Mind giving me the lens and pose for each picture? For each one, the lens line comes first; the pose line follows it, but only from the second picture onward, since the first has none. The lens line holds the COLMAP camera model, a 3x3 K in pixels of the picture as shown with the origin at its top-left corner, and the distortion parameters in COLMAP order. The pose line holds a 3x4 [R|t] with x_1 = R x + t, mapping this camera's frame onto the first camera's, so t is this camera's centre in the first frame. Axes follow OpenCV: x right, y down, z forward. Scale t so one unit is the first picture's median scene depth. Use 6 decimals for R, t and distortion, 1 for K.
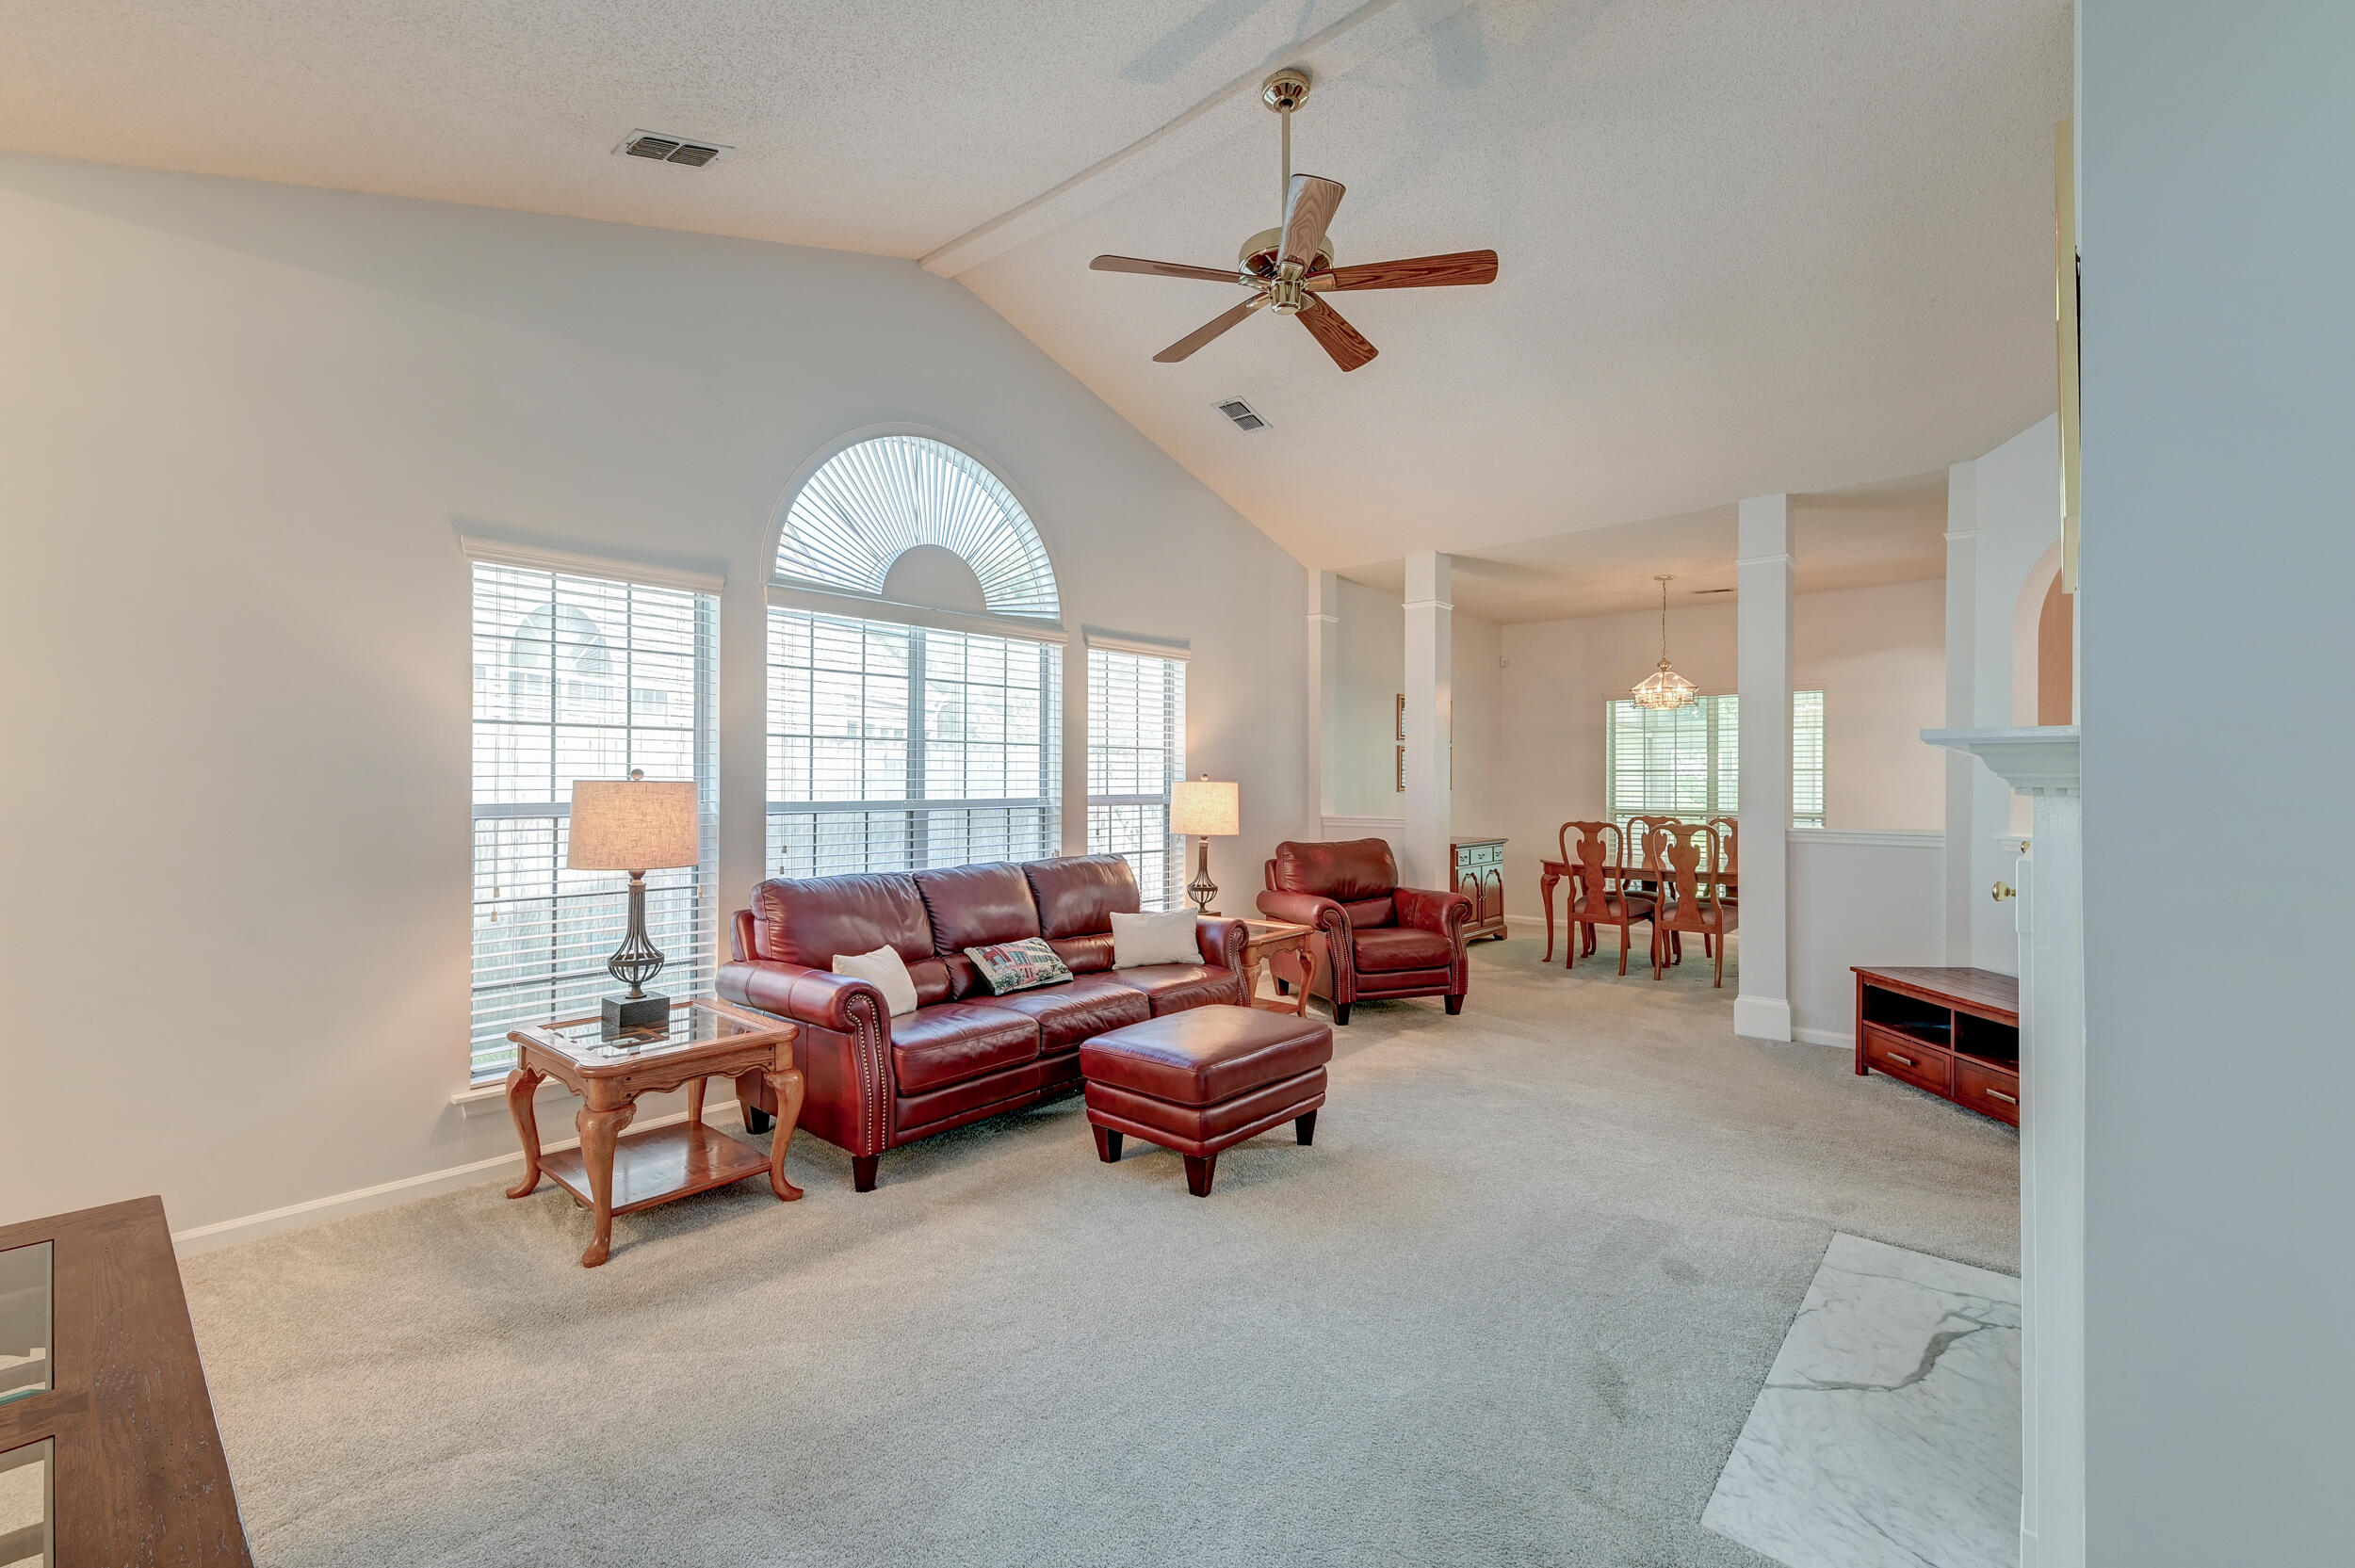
lens RADIAL K [[990.8, 0, 1179.1], [0, 990.8, 785.9], [0, 0, 1]] dist [0.014684, -0.000173]
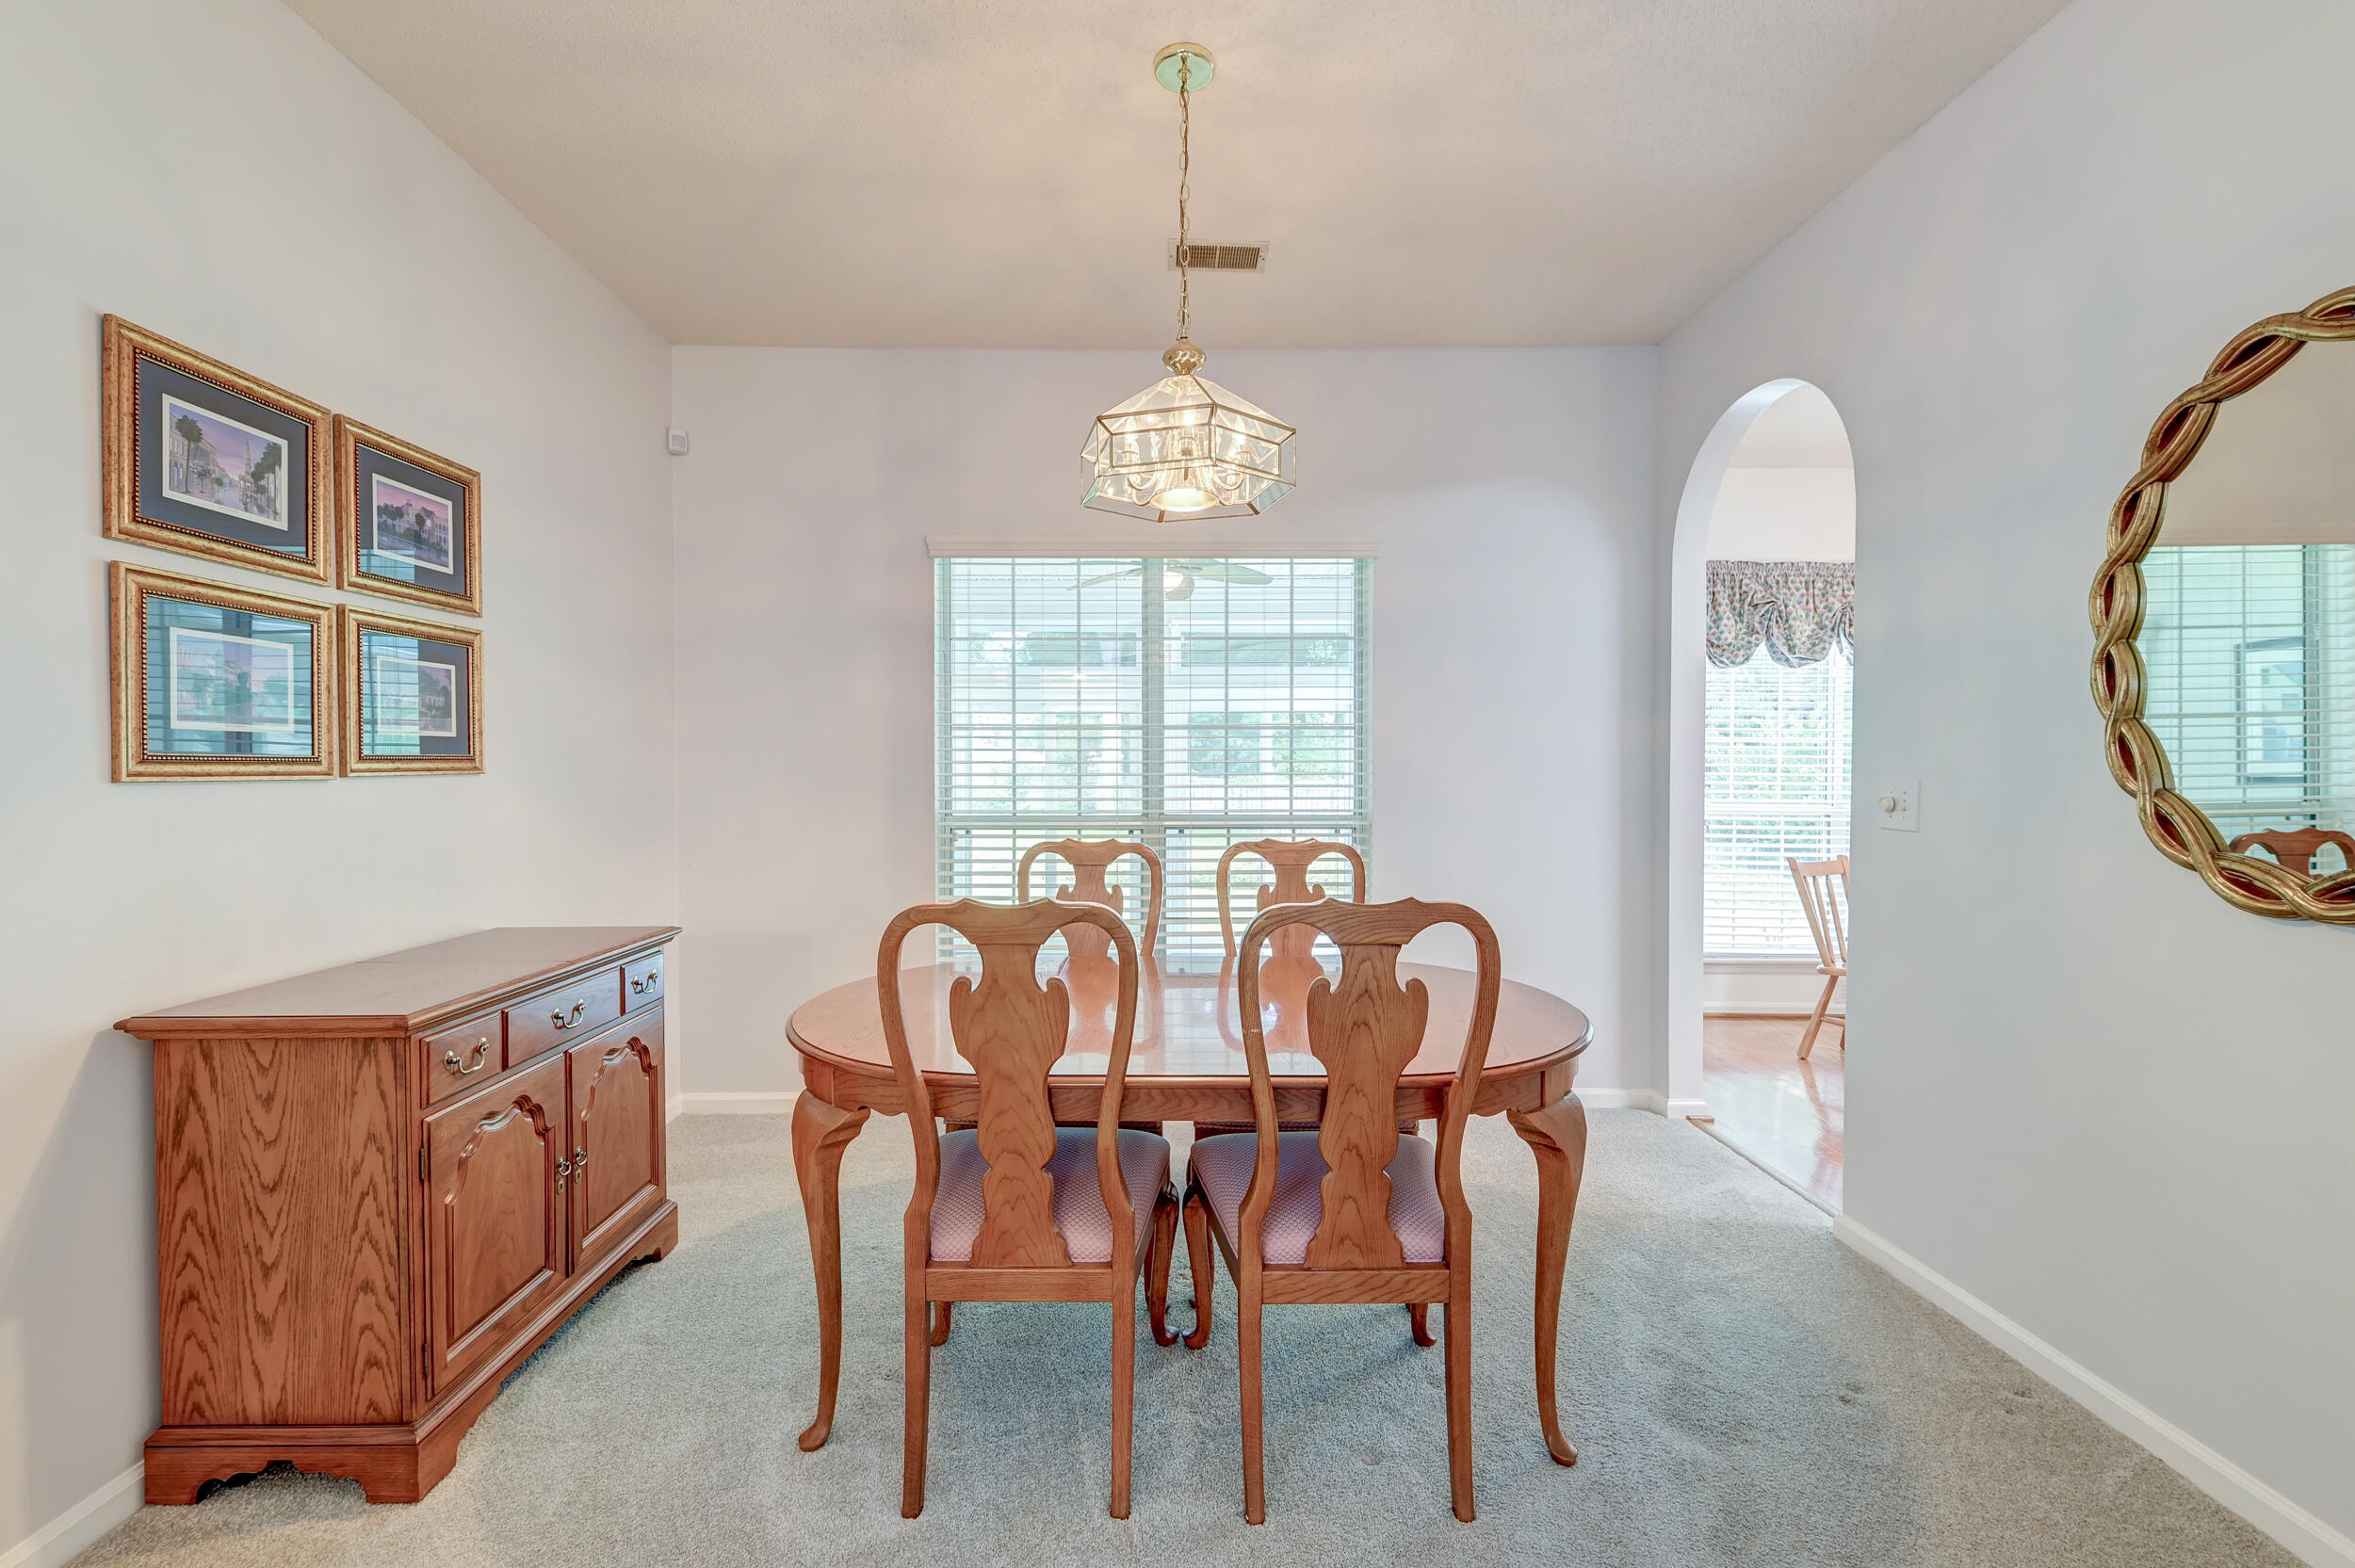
lens RADIAL K [[1017.5, 0, 1167.1], [0, 1017.5, 783.7], [0, 0, 1]] dist [0.010677, -0.000240]
pose [[0.749668, -0.010667, 0.661729, 0.296544], [0.005596, 0.999937, 0.009778, 0.007117], [-0.661791, -0.003627, 0.749680, 0.831887]]
